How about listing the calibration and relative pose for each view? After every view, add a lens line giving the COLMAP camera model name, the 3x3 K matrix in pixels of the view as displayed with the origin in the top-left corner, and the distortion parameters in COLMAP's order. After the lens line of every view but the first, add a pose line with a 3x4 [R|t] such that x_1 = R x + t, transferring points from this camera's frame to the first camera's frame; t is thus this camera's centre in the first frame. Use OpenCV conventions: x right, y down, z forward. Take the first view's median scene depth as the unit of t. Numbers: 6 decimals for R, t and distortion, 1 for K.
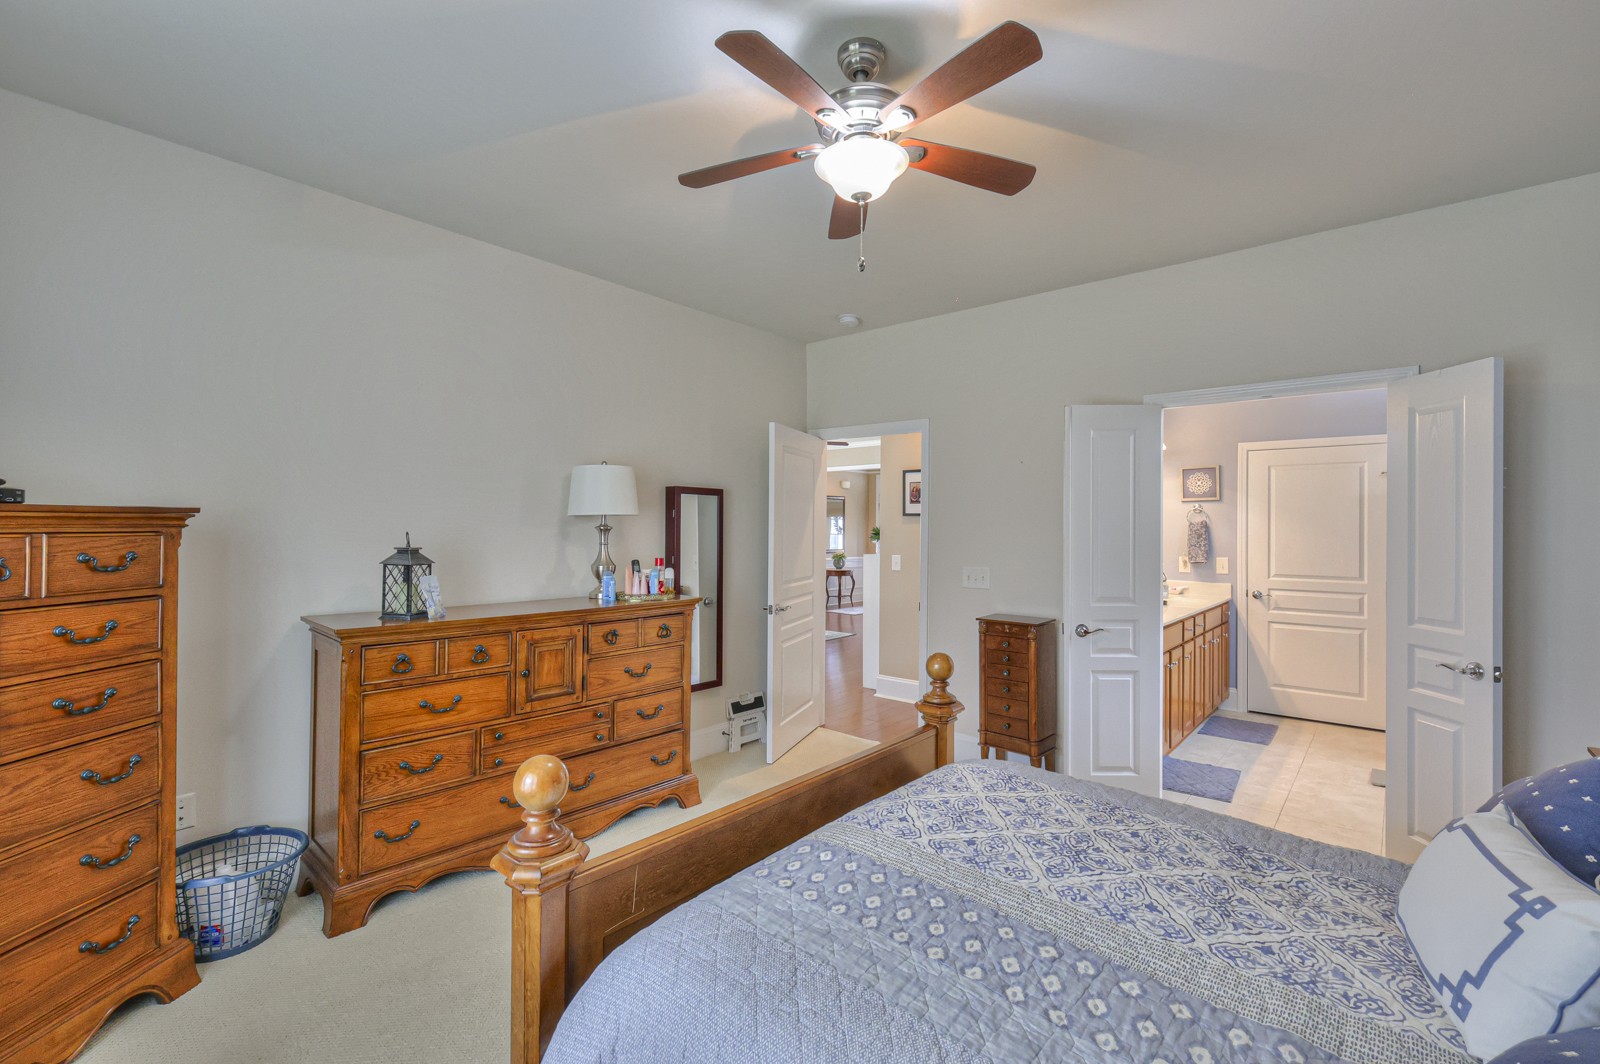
lens RADIAL K [[702.1, 0, 803.7], [0, 702.1, 527.1], [0, 0, 1]] dist [-0.001847, 0.001154]
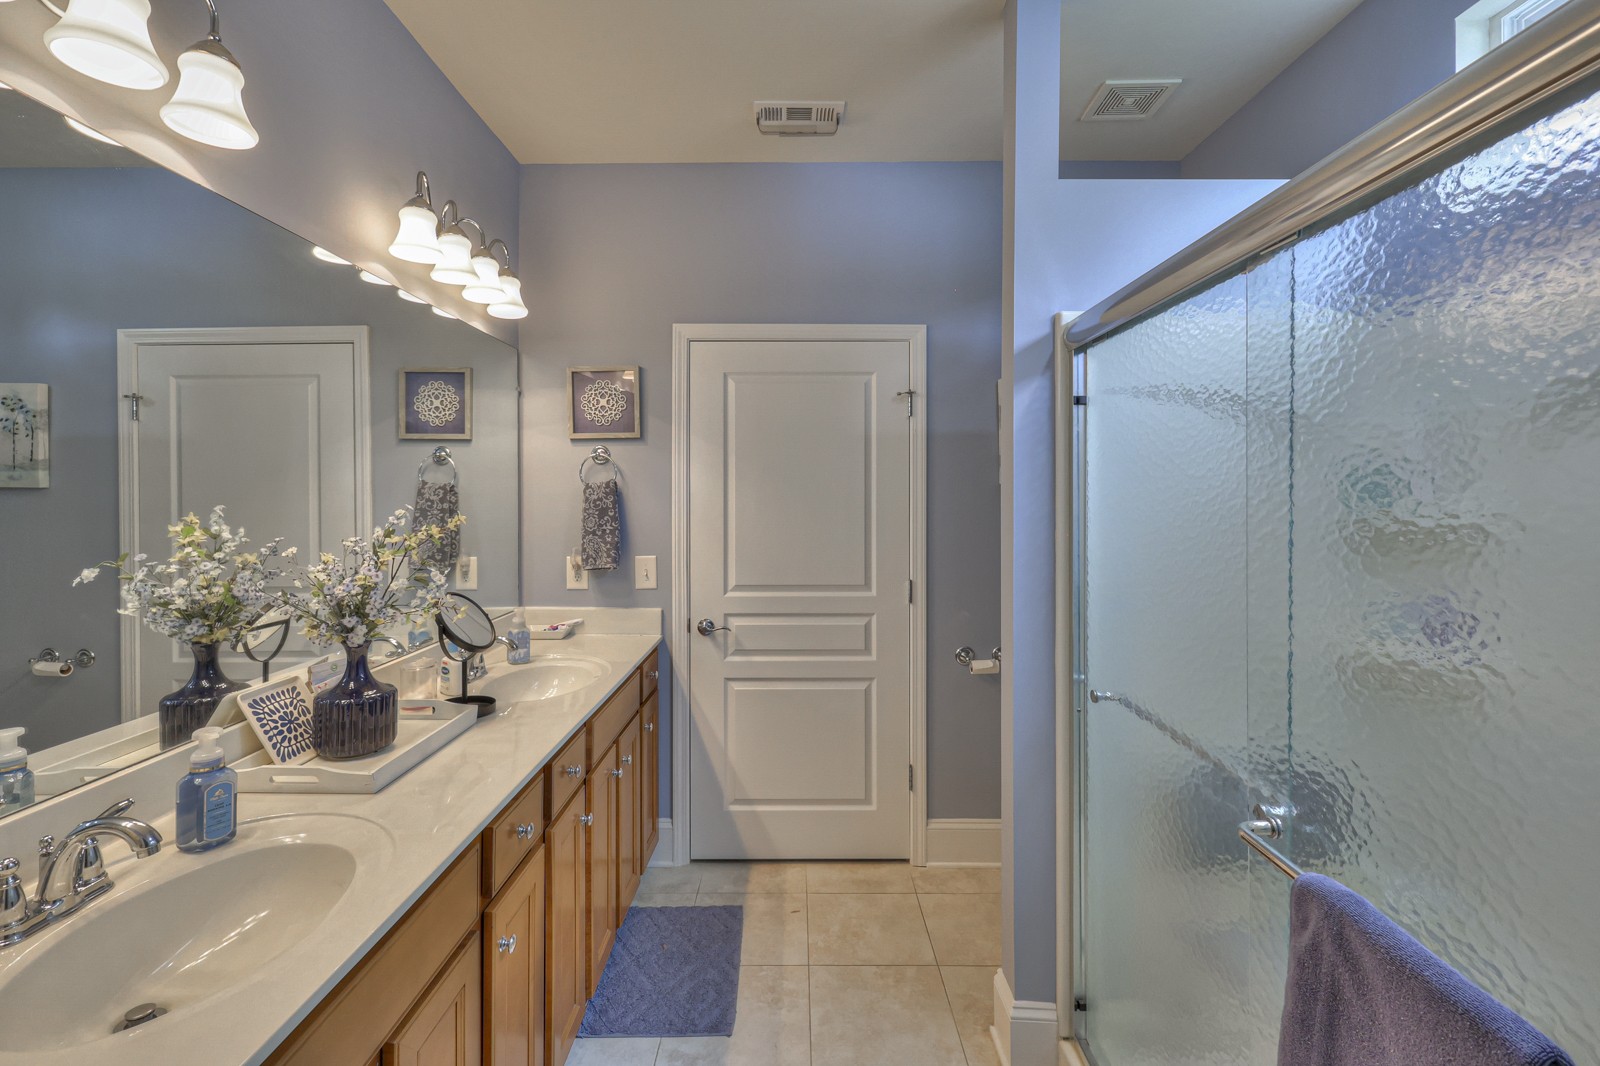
lens RADIAL K [[702.1, 0, 802.5], [0, 702.1, 495.9], [0, 0, 1]] dist [-0.001847, 0.001154]
pose [[0.768276, -0.005864, 0.640092, 0.372635], [0.001801, 0.999974, 0.007000, -0.001664], [-0.640116, -0.004225, 0.768266, 0.561551]]
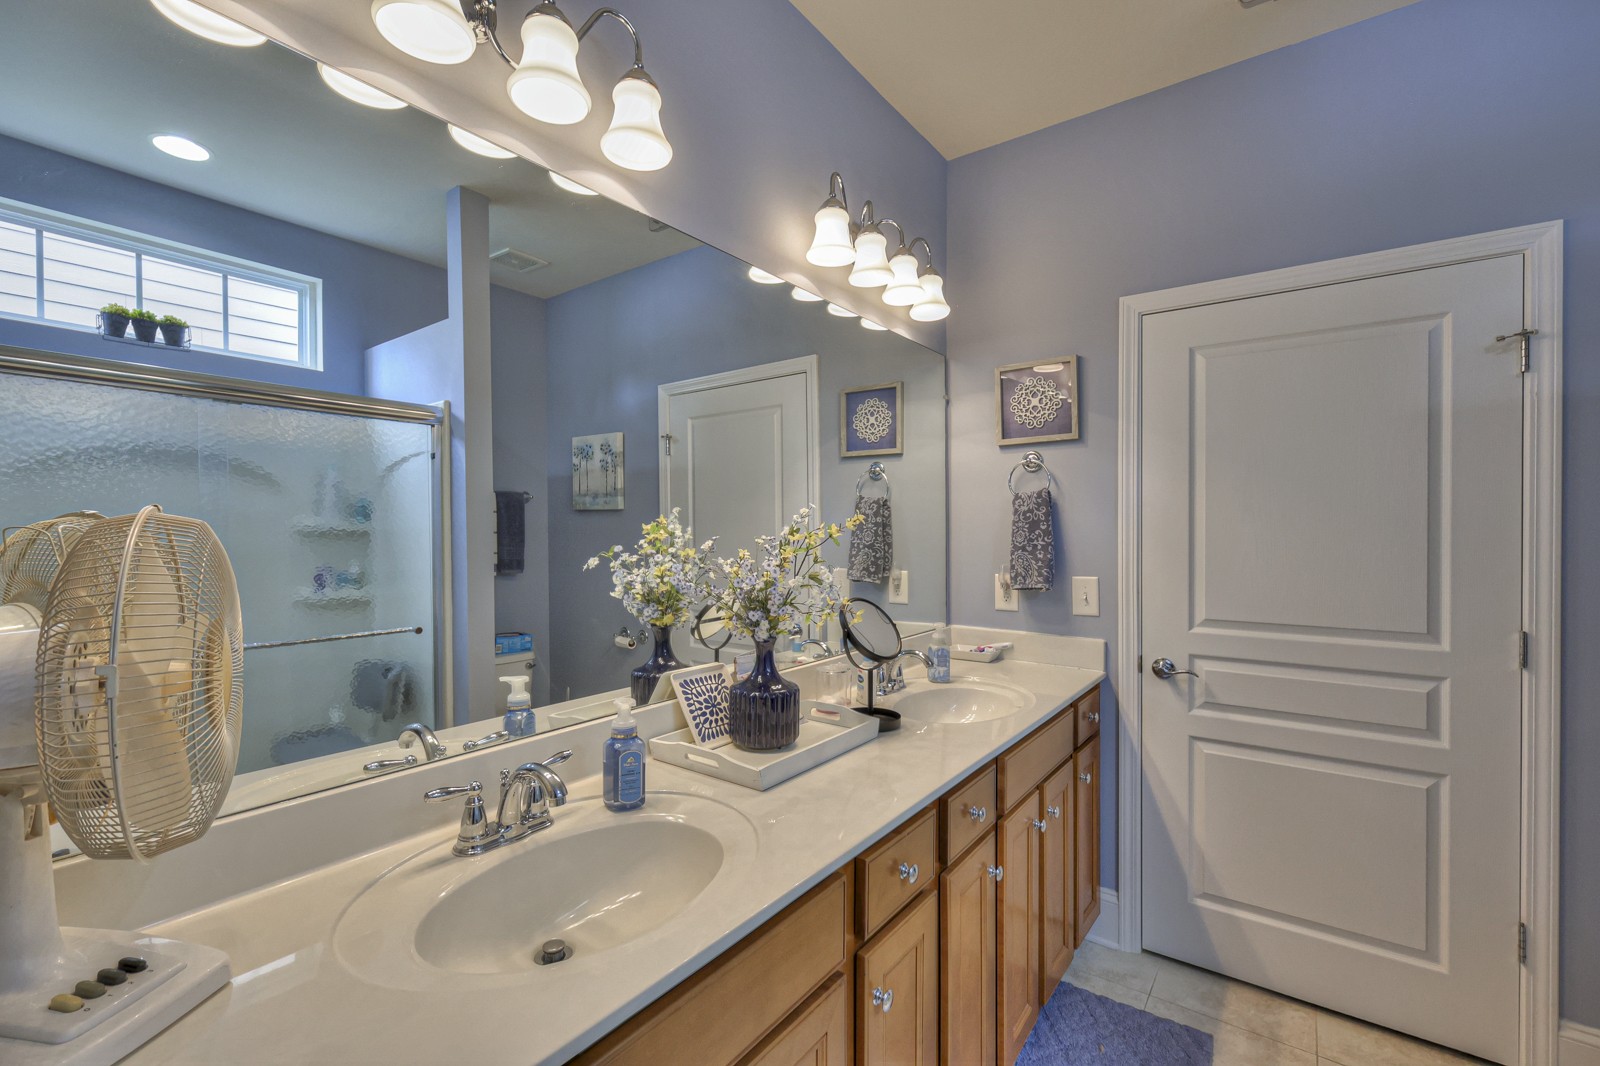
lens RADIAL K [[702.1, 0, 799.7], [0, 702.1, 534.6], [0, 0, 1]] dist [-0.001847, 0.001154]
pose [[0.998218, -0.008505, 0.059063, 0.408361], [0.007695, 0.999873, 0.013928, 0.011376], [-0.059174, -0.013449, 0.998157, 0.601507]]
